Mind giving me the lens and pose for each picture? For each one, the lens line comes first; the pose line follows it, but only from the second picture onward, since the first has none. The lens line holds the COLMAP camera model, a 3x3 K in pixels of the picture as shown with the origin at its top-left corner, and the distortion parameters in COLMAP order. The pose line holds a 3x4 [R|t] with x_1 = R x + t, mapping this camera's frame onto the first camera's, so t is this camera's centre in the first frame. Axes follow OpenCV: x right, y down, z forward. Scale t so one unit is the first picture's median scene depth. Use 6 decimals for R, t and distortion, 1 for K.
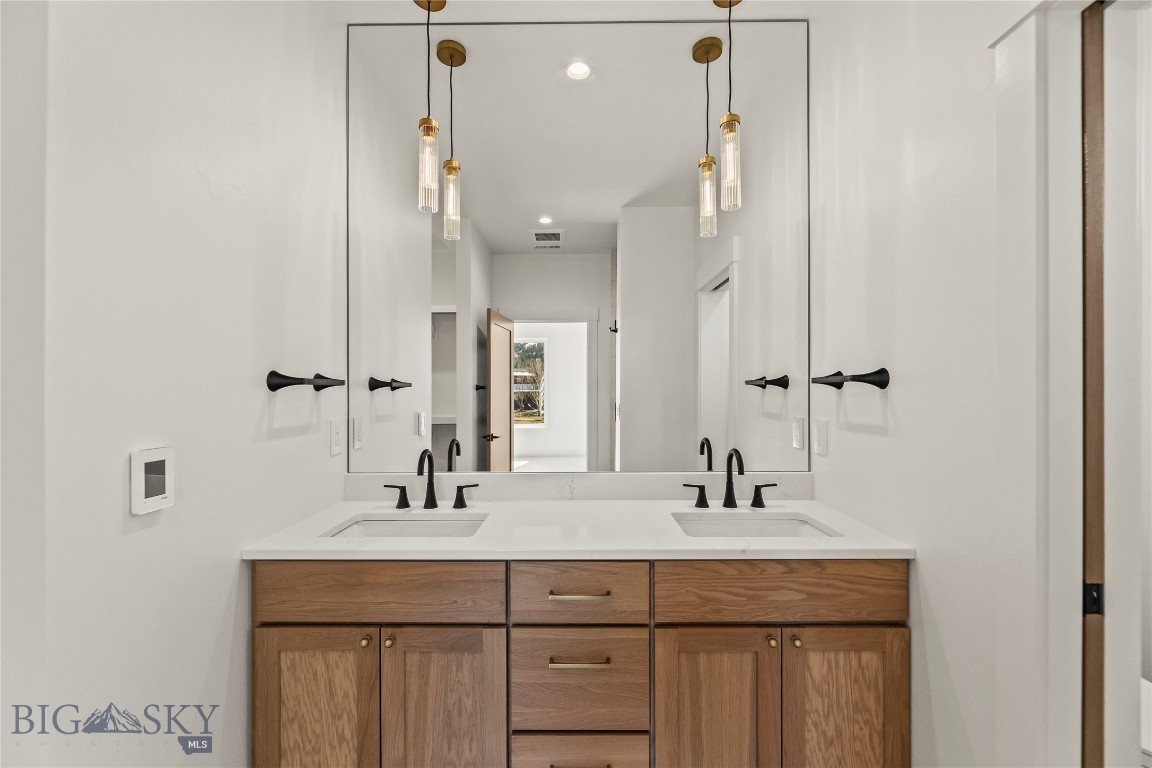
lens RADIAL K [[462.2, 0, 576.0], [0, 462.2, 384.0], [0, 0, 1]] dist [0.000041, 0.000009]
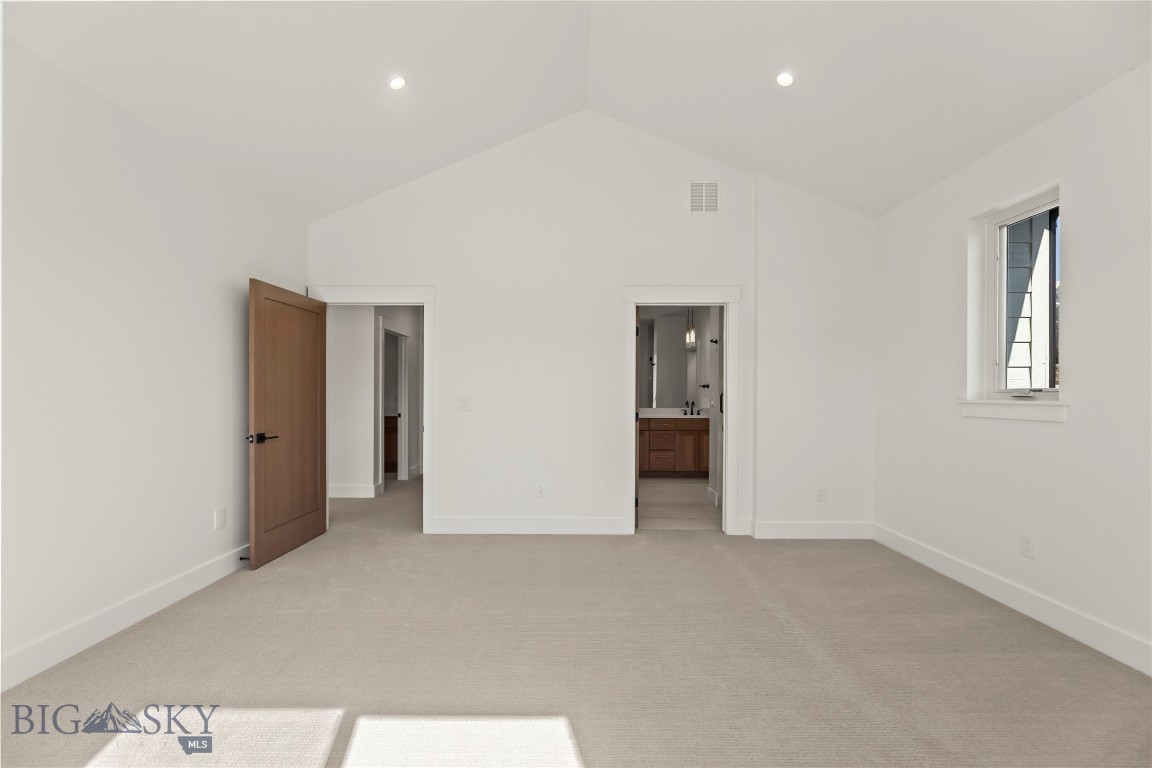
lens RADIAL K [[467.3, 0, 584.3], [0, 467.3, 386.1], [0, 0, 1]] dist [-0.002705, -0.000065]
pose [[0.999812, 0.001077, 0.019383, -0.685474], [-0.001028, 0.999996, -0.002581, 0.007567], [-0.019386, 0.002560, 0.999809, -3.023203]]
